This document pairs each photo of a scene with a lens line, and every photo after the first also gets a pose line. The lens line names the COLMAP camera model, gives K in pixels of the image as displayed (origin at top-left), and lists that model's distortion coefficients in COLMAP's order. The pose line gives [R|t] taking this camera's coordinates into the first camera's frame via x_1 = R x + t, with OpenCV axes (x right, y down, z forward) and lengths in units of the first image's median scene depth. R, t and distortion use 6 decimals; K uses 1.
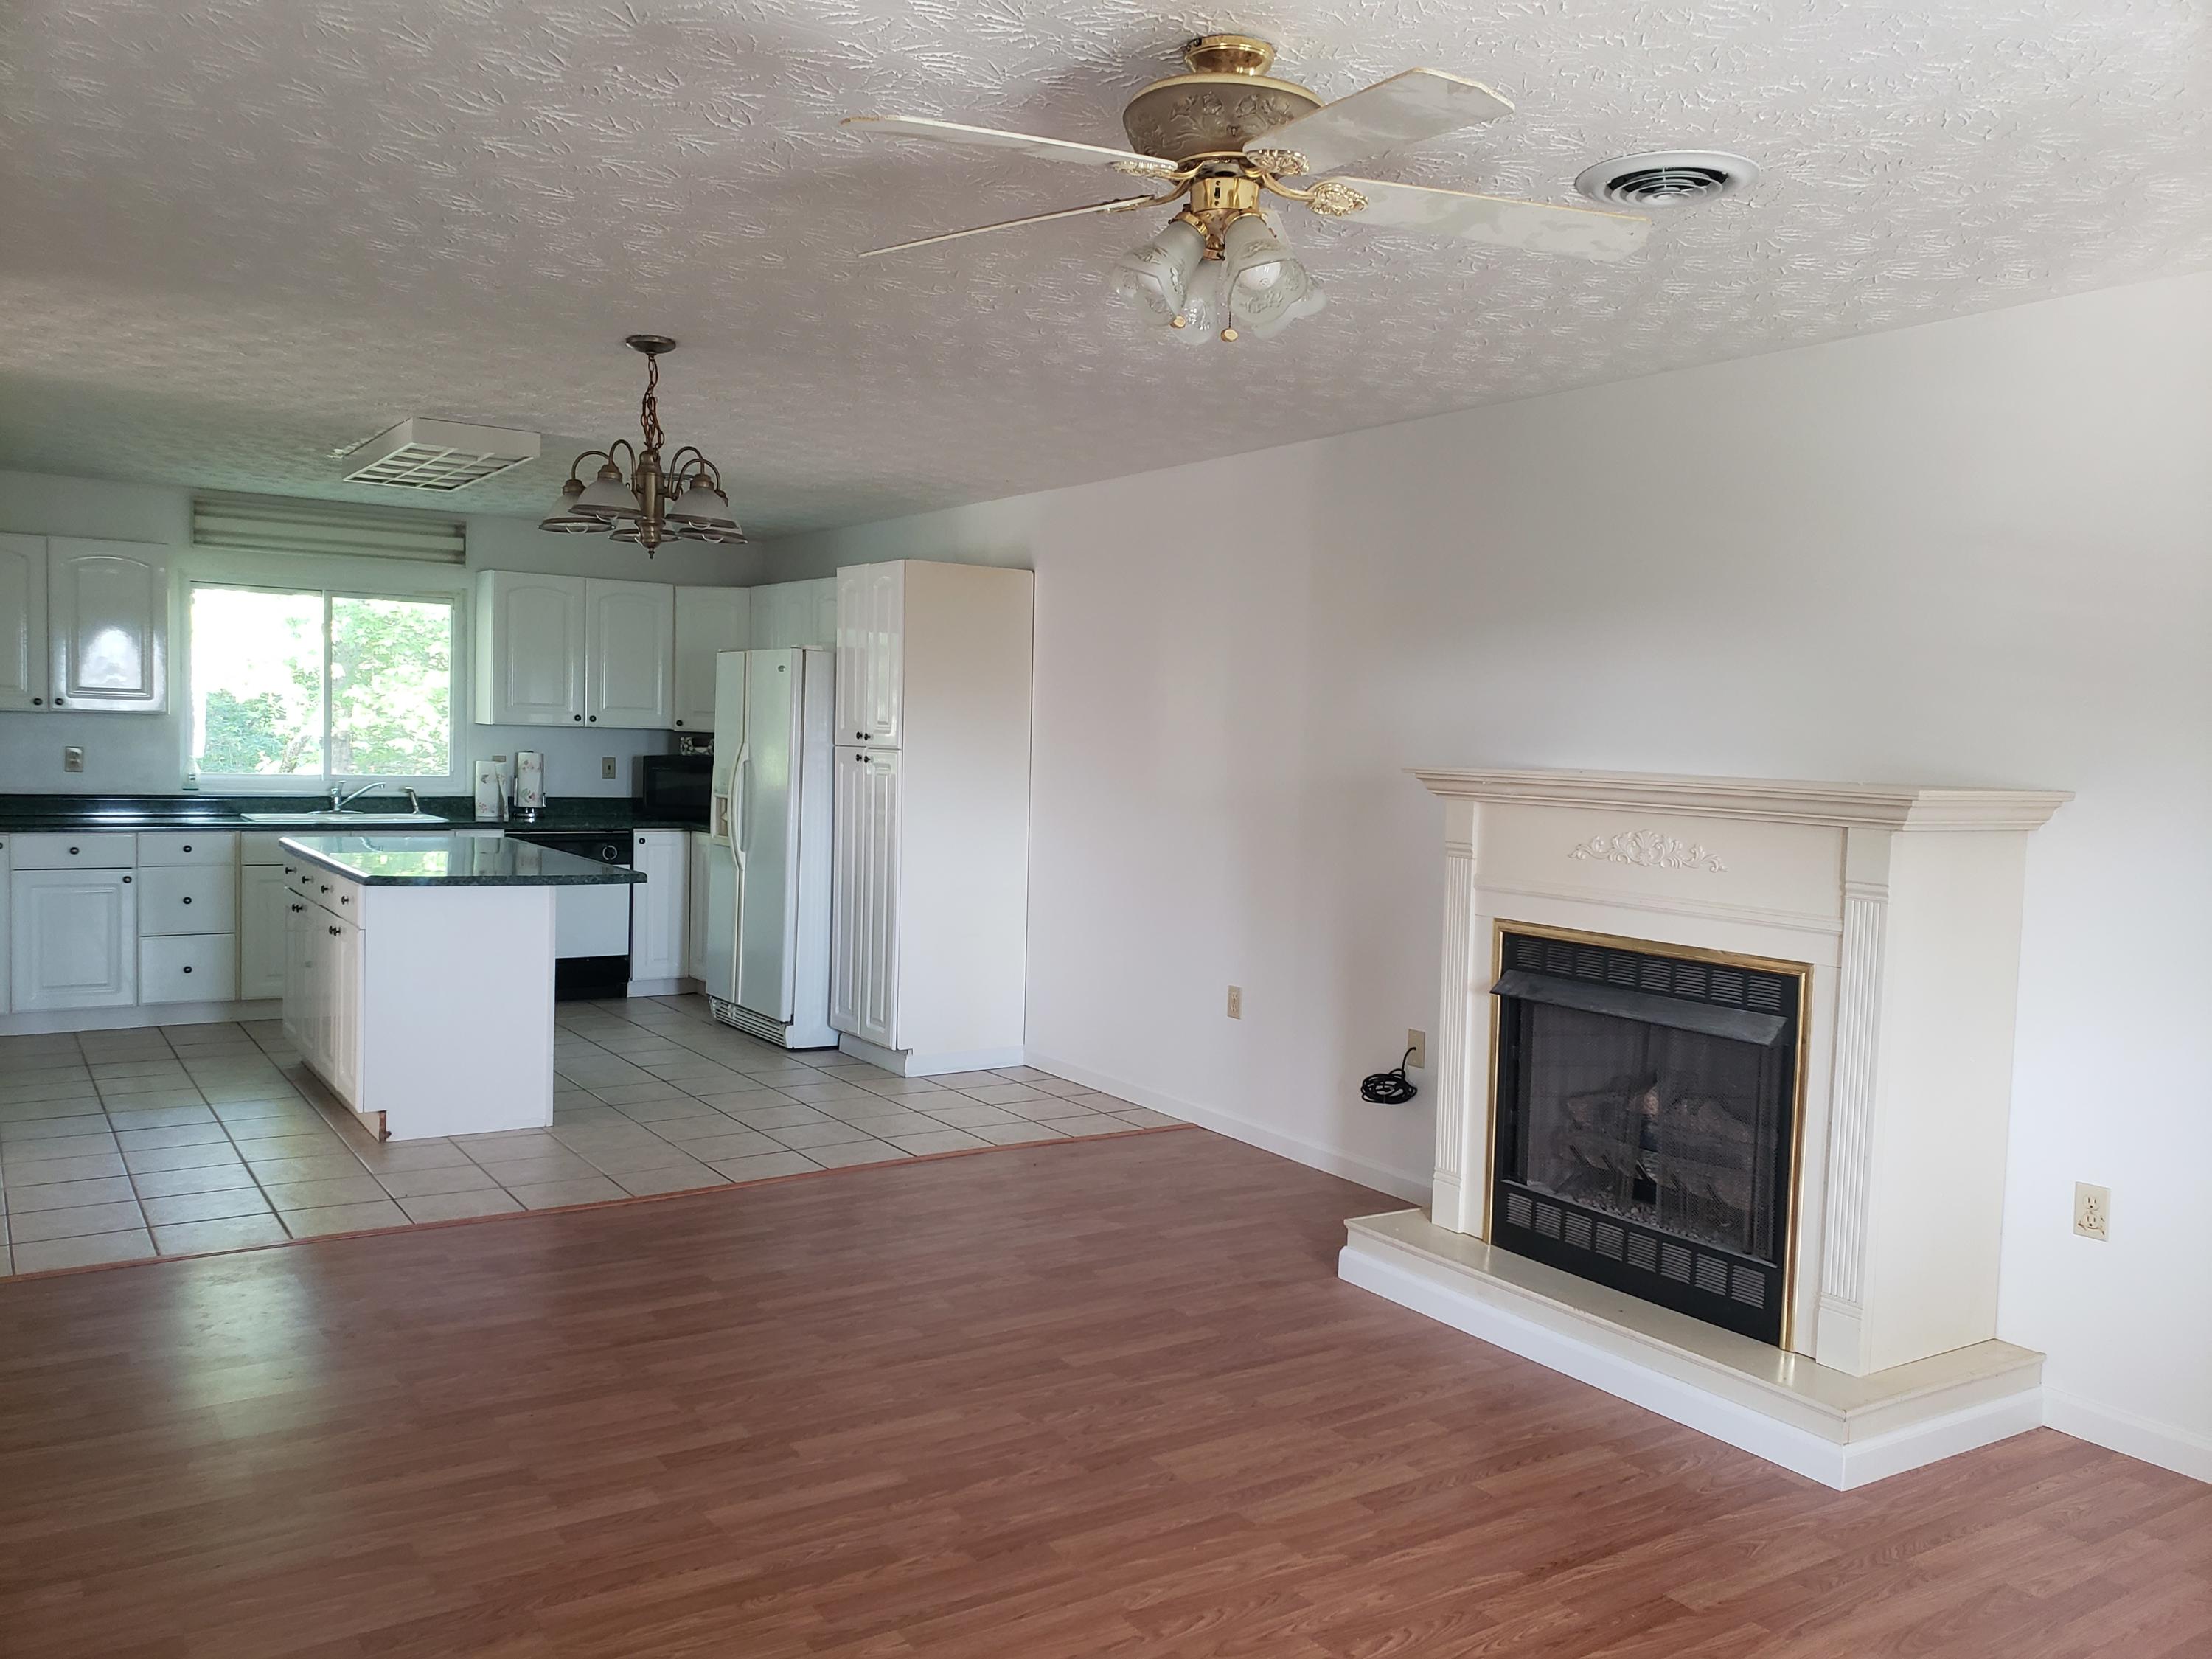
lens RADIAL K [[1722.0, 0, 1111.4], [0, 1722.0, 828.9], [0, 0, 1]] dist [0.055515, -0.017374]
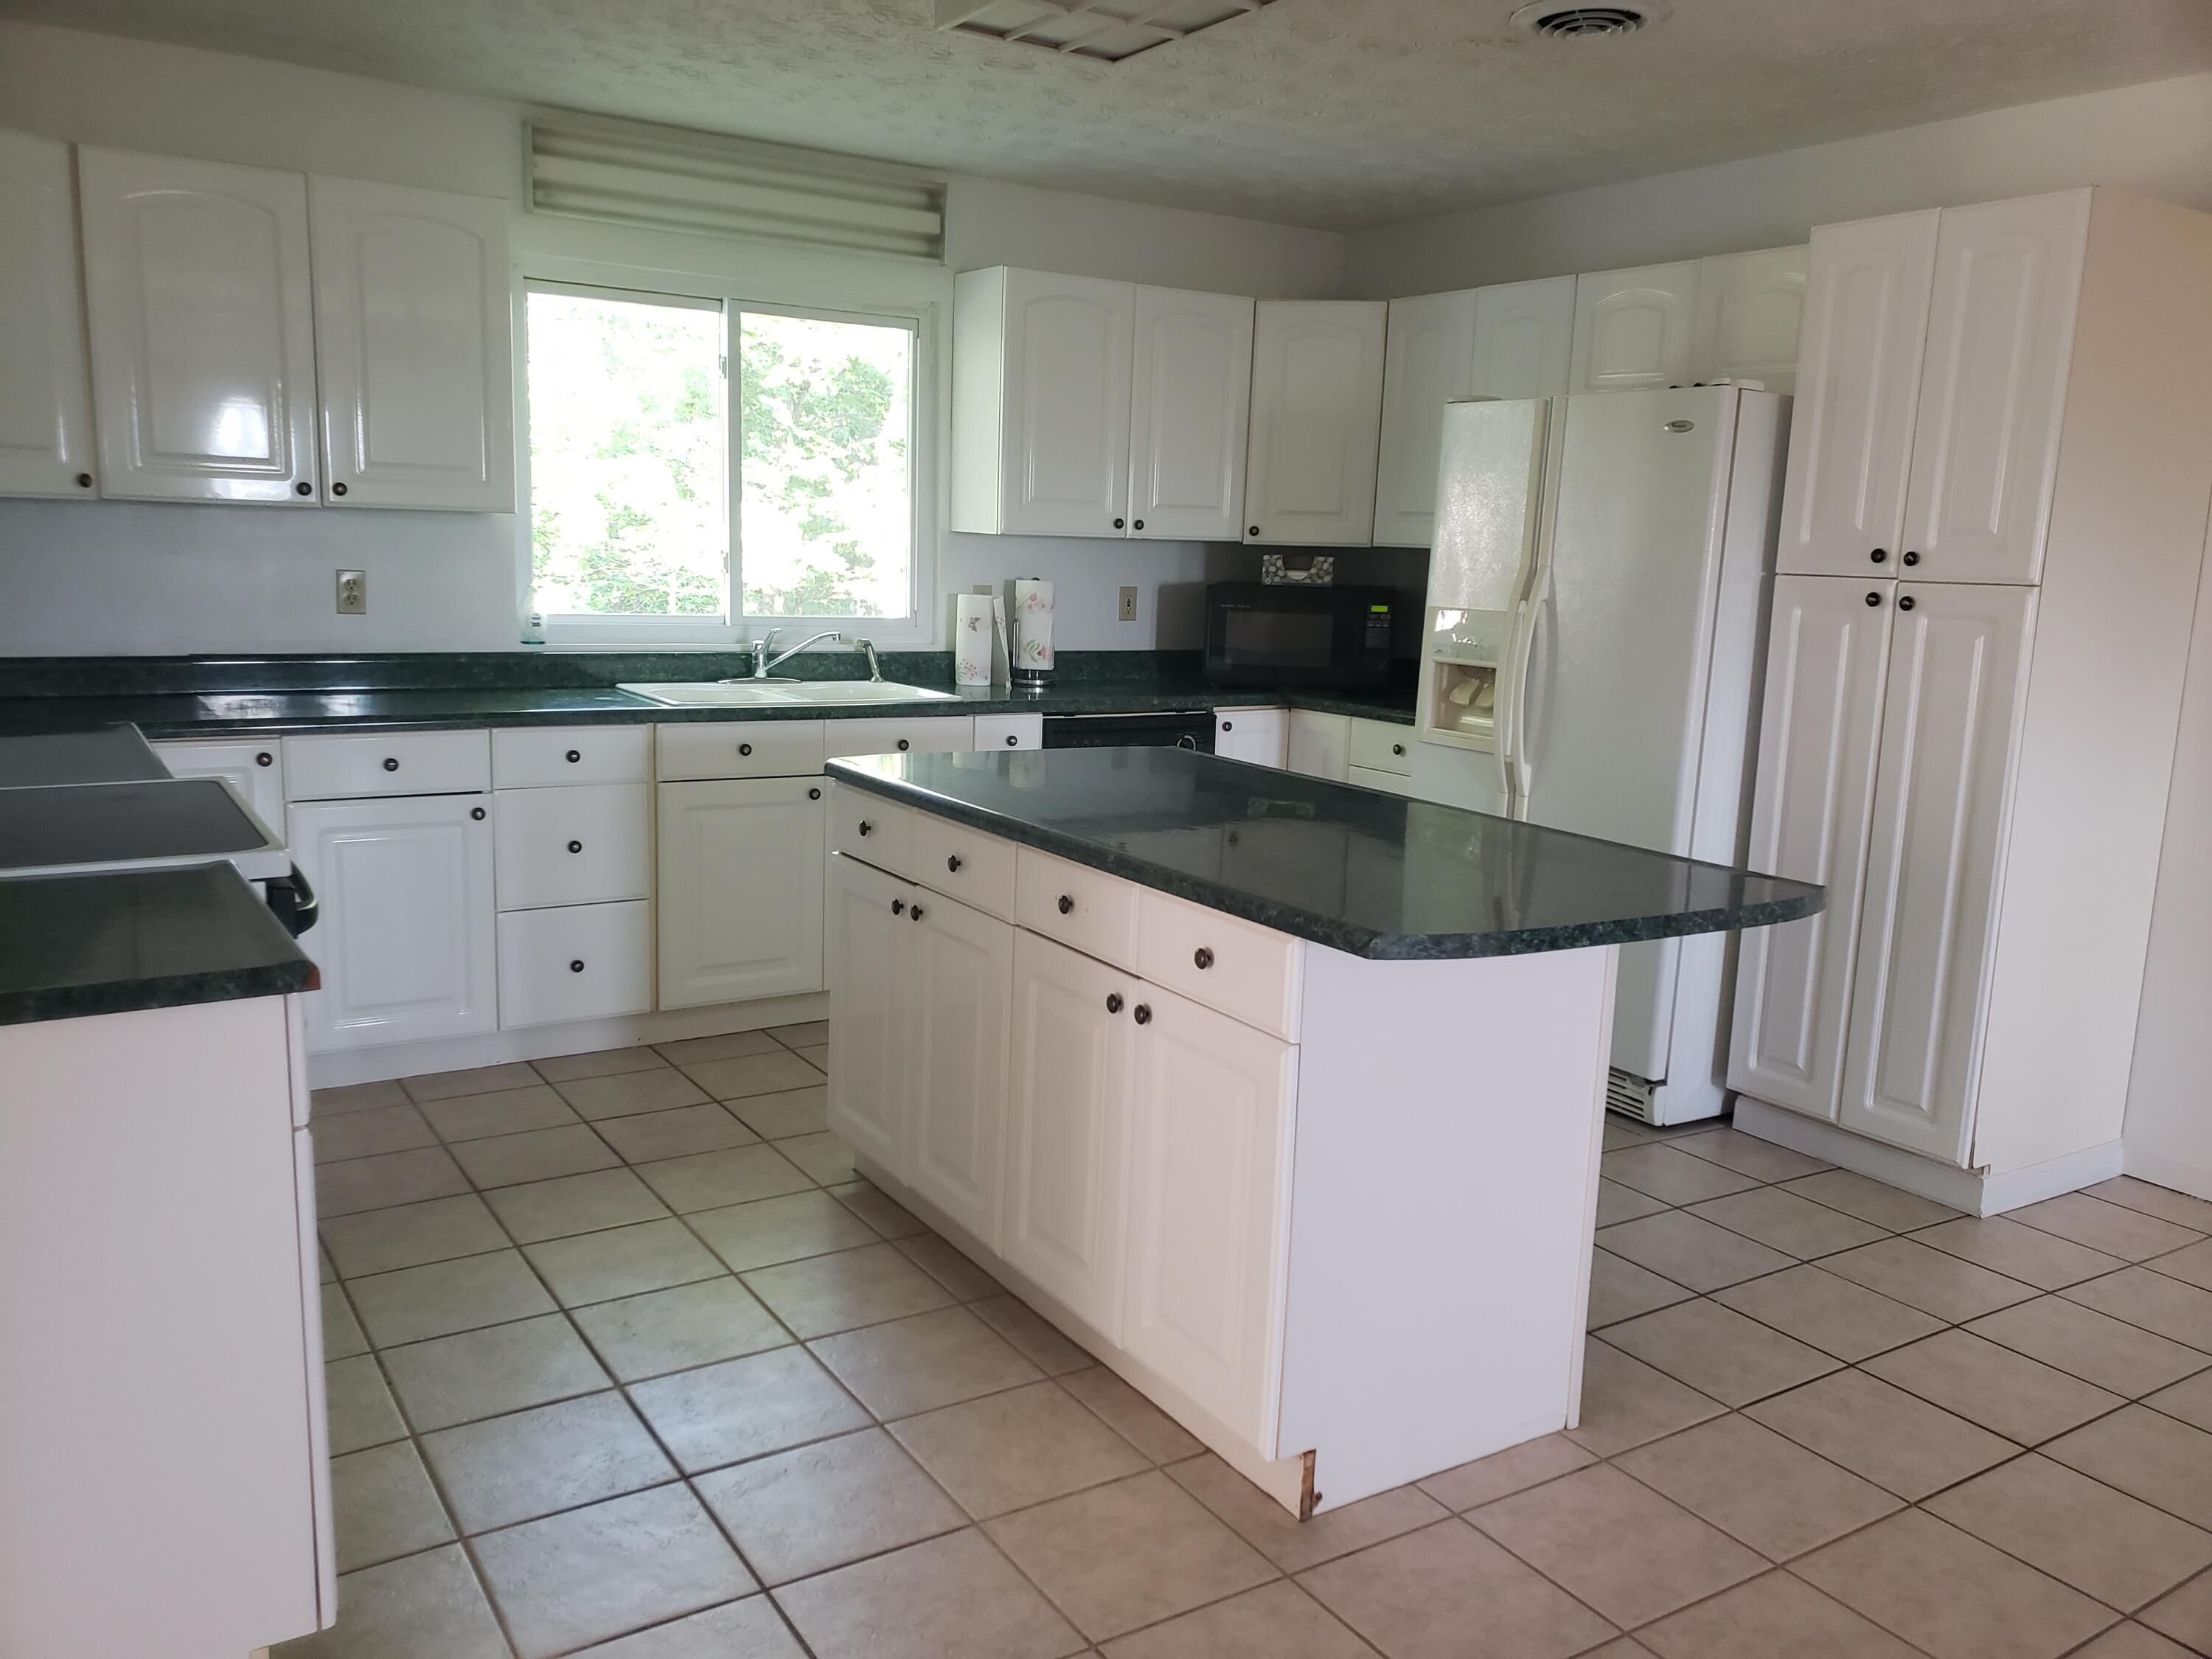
lens RADIAL K [[1722.0, 0, 1104.8], [0, 1722.0, 829.9], [0, 0, 1]] dist [0.055515, -0.017374]
pose [[0.999856, 0.007154, -0.015414, -0.313849], [-0.005371, 0.993606, 0.112780, -0.026081], [0.016123, -0.112681, 0.993500, 0.399406]]
